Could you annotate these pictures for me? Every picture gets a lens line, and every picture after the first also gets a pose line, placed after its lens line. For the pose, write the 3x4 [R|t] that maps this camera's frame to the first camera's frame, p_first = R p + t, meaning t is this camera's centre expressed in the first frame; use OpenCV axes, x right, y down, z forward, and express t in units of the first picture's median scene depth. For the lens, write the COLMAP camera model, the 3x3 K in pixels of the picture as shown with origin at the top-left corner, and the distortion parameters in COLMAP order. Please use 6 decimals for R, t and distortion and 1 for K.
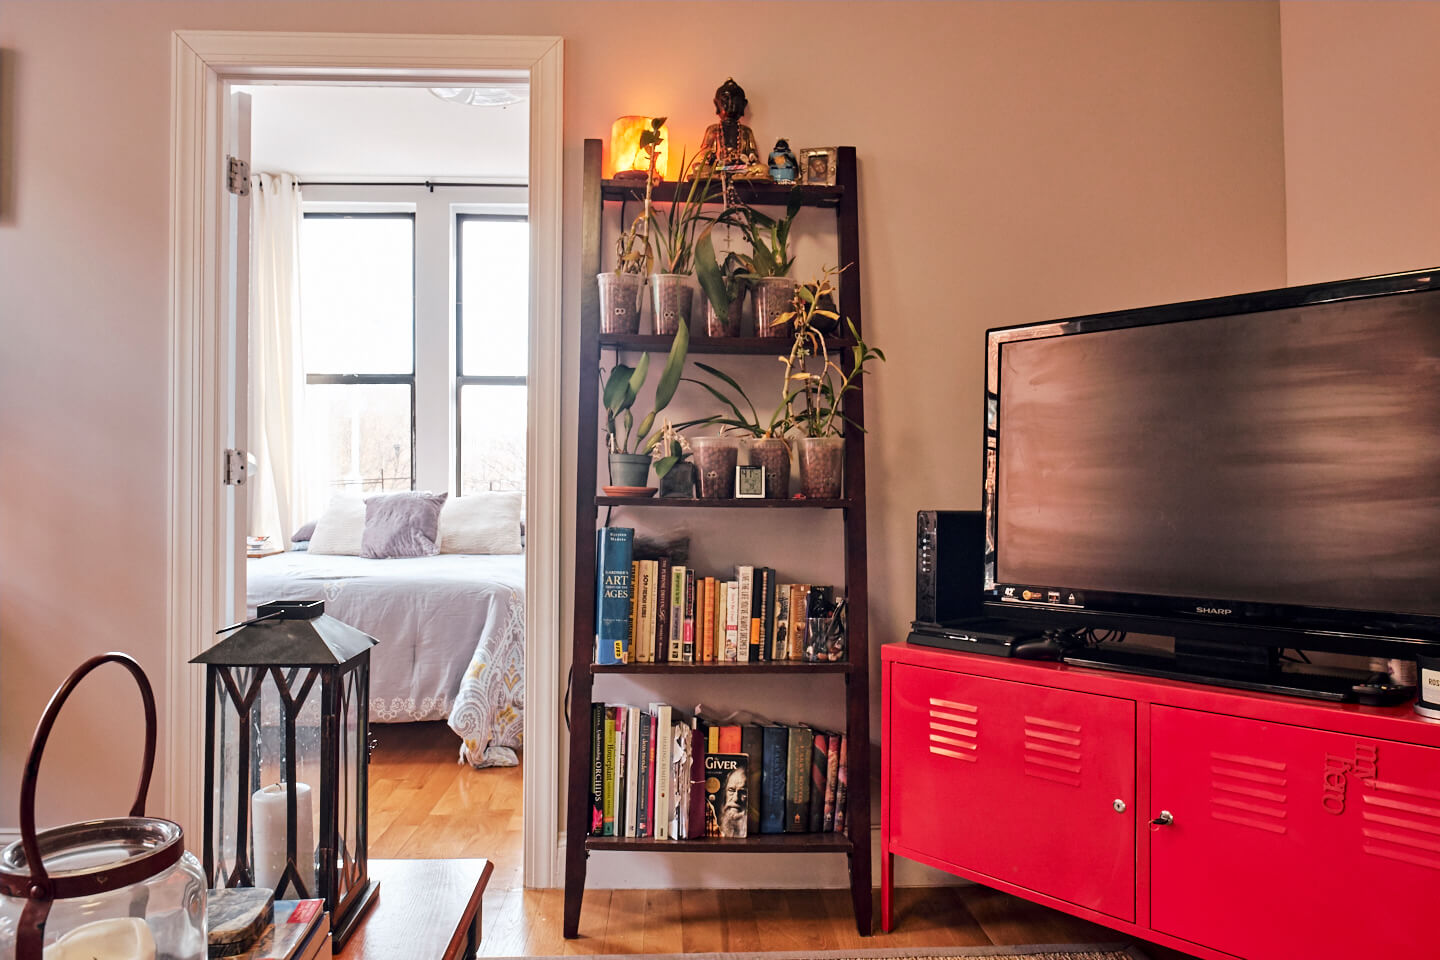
lens RADIAL K [[990.8, 0, 718.3], [0, 990.8, 486.5], [0, 0, 1]] dist [0.000835, -0.000839]
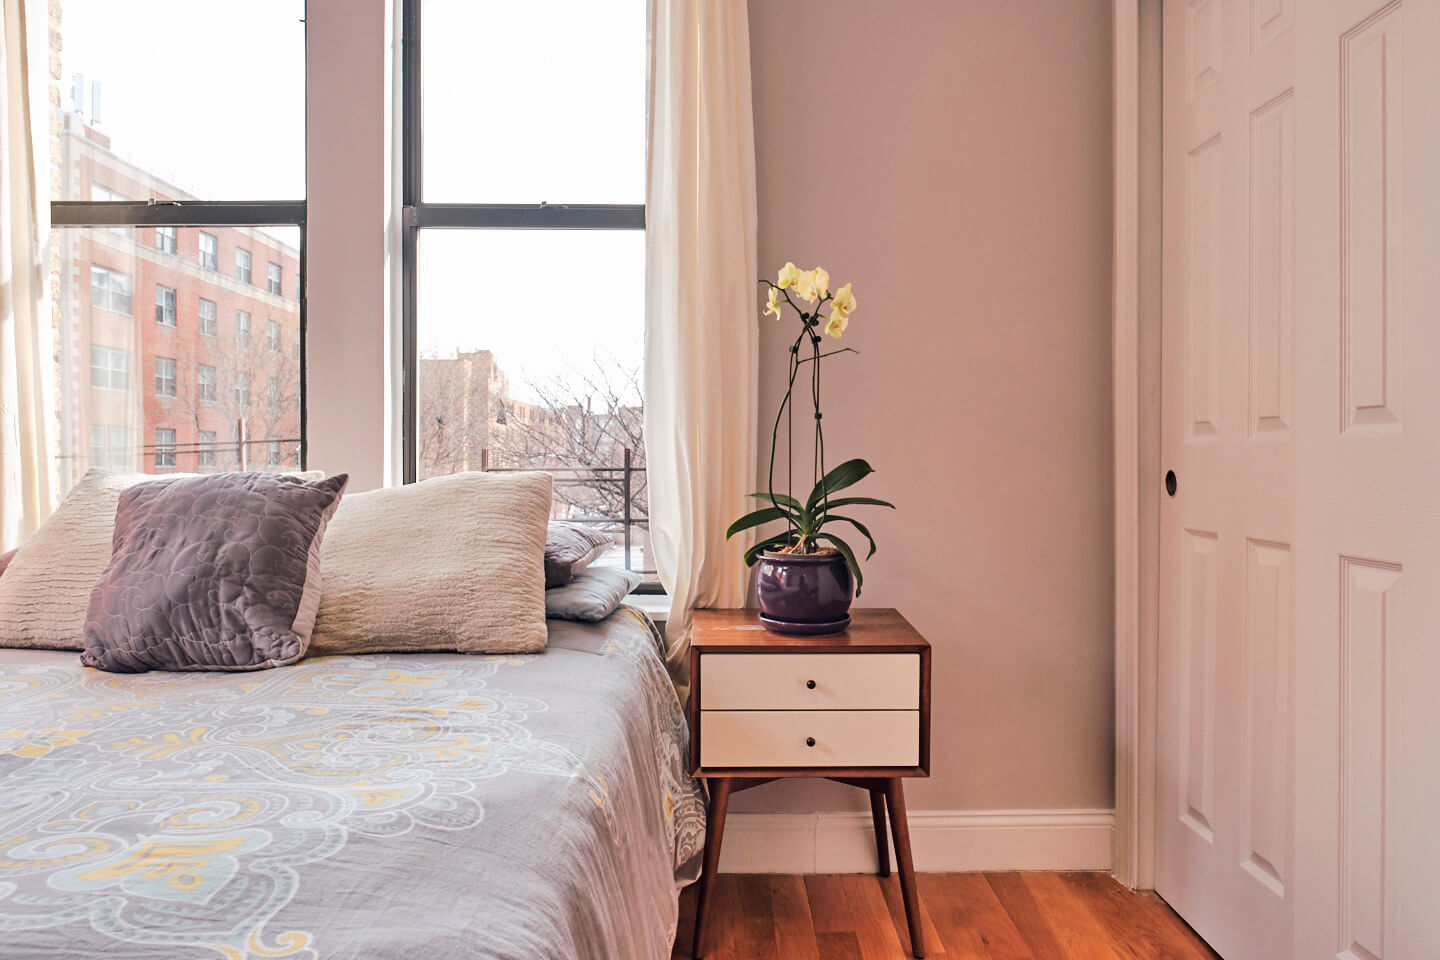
lens RADIAL K [[990.8, 0, 721.8], [0, 990.8, 475.5], [0, 0, 1]] dist [0.000835, -0.000839]
pose [[0.998915, 0.002756, -0.046479, -0.121602], [-0.002171, 0.999918, 0.012639, 0.001234], [0.046510, -0.012524, 0.998839, 0.659909]]
